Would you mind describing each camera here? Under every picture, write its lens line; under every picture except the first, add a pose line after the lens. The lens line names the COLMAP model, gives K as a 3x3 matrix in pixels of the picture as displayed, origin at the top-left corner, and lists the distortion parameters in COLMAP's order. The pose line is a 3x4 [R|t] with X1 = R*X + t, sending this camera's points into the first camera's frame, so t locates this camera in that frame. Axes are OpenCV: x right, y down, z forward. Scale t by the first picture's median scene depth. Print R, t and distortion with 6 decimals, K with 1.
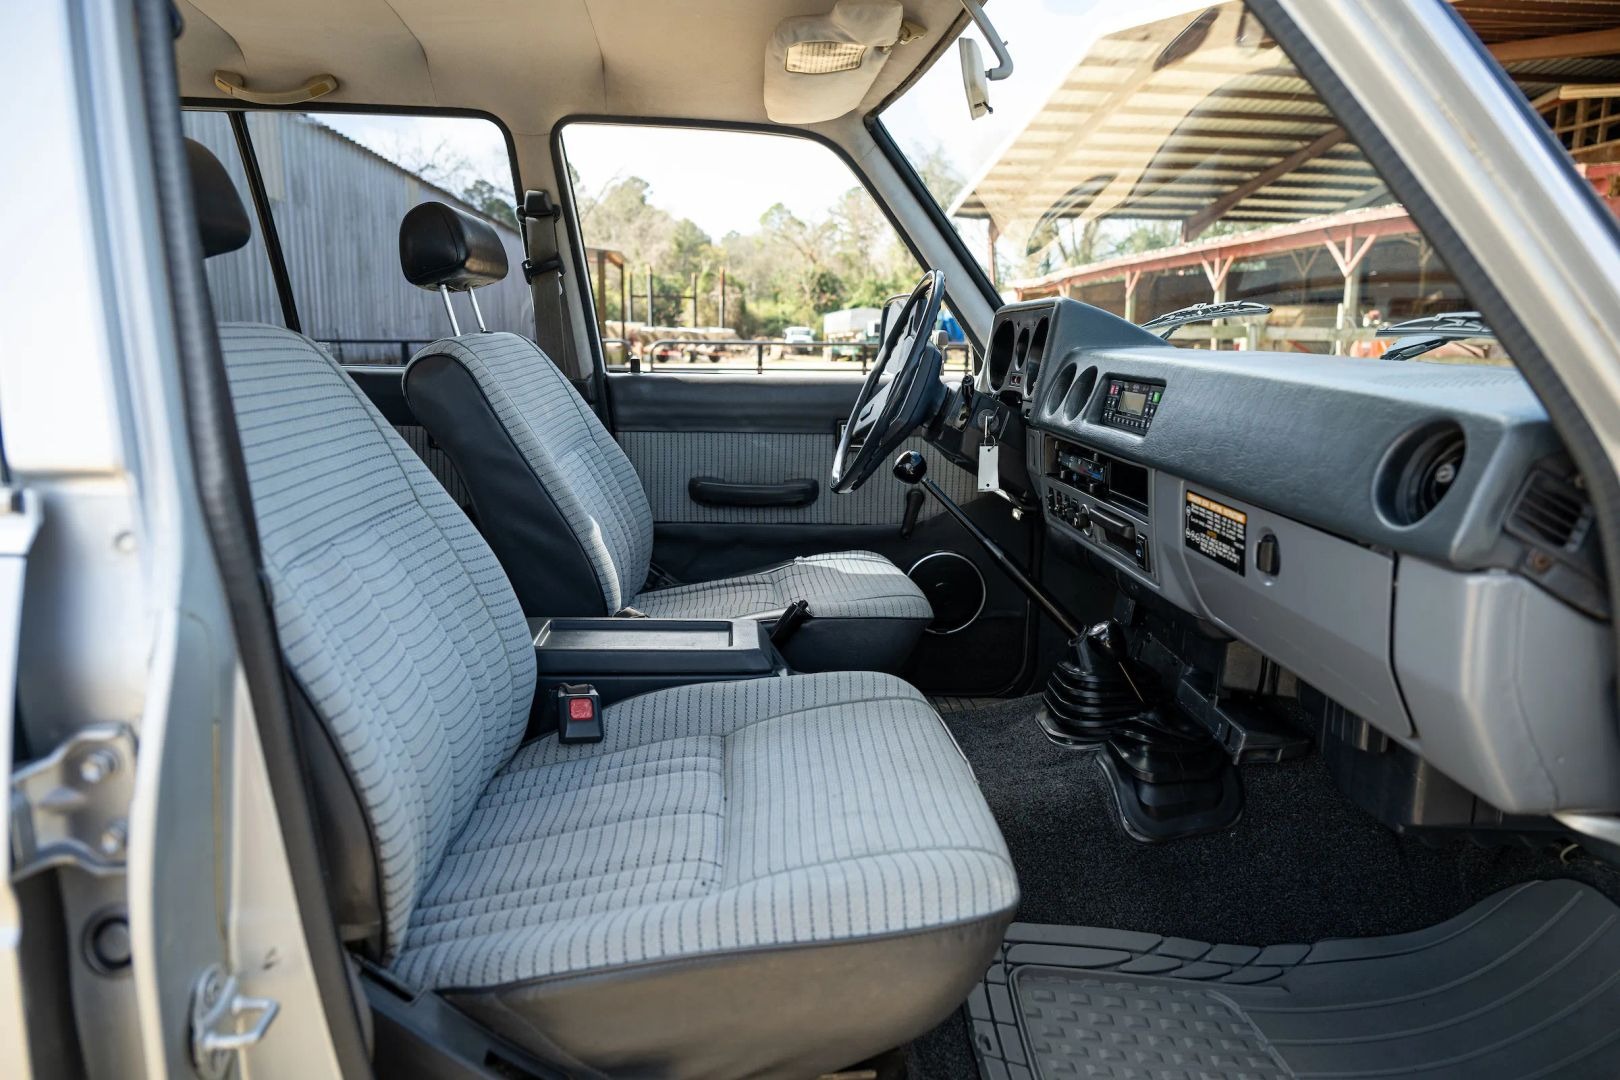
lens RADIAL K [[1092.5, 0, 820.5], [0, 1092.5, 539.7], [0, 0, 1]] dist [-0.027333, 0.002498]
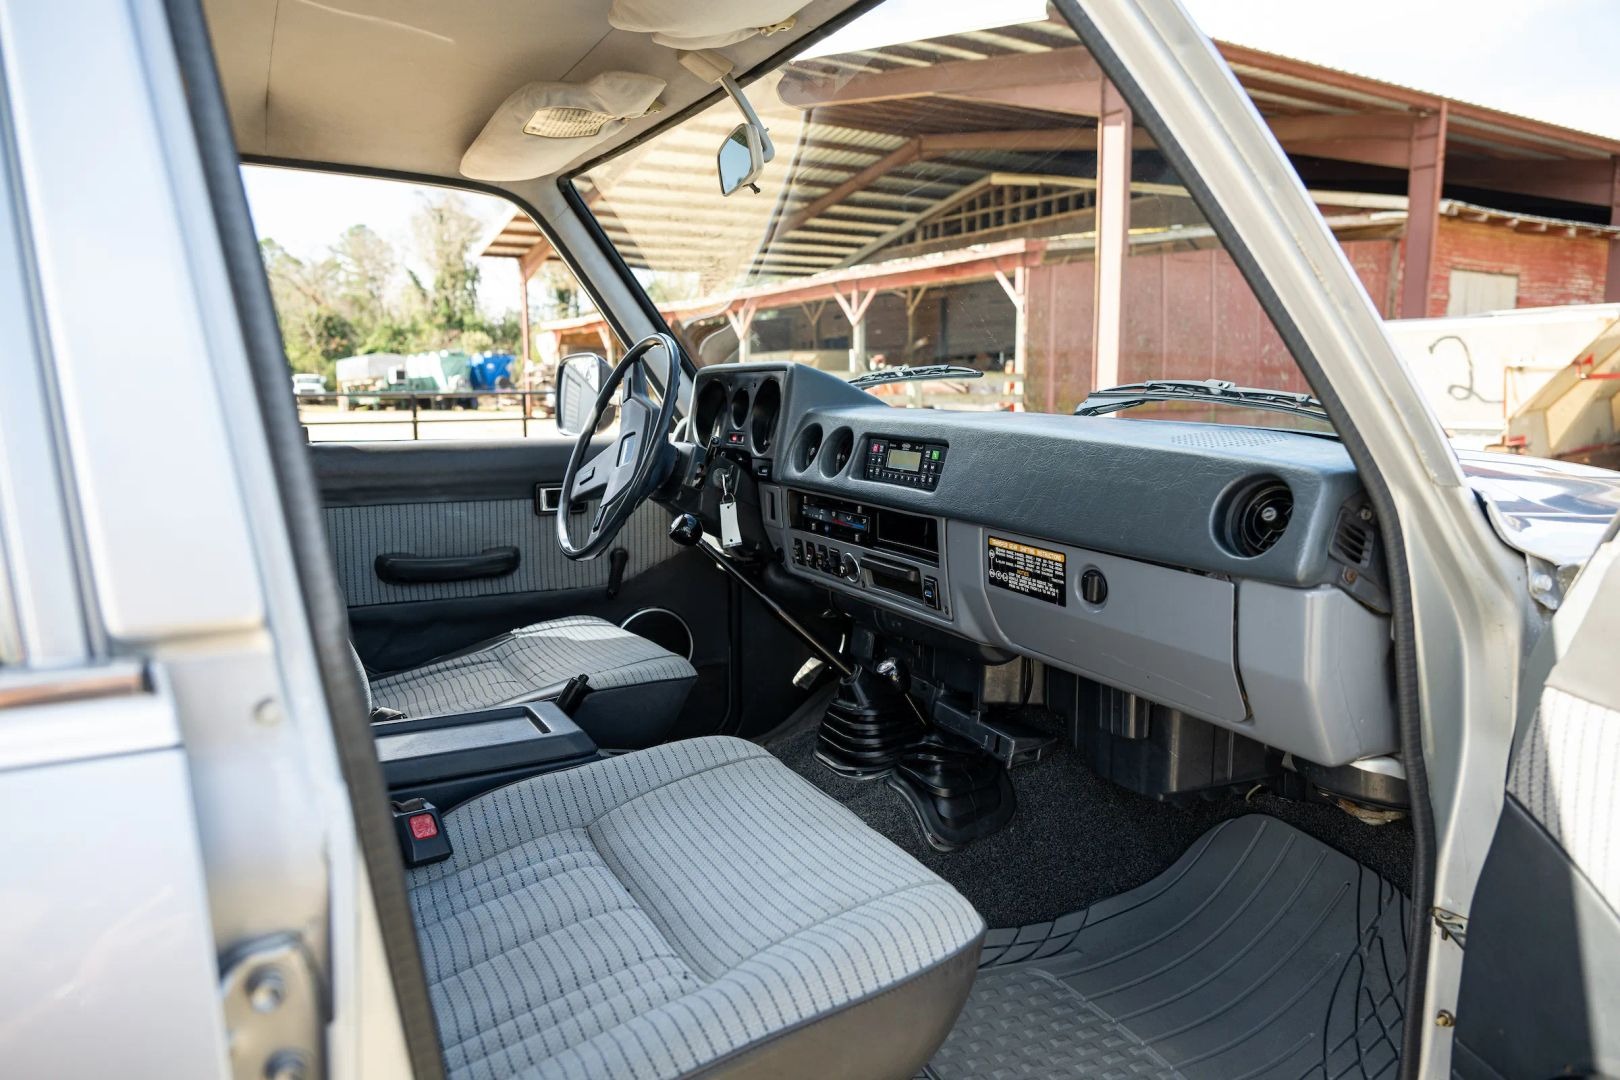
lens RADIAL K [[1092.5, 0, 820.5], [0, 1092.5, 539.7], [0, 0, 1]] dist [-0.027333, 0.002498]
pose [[0.895909, -0.074883, 0.437880, -0.206893], [0.090419, 0.995795, -0.014704, -0.025844], [-0.434938, 0.052766, 0.898913, 0.026628]]
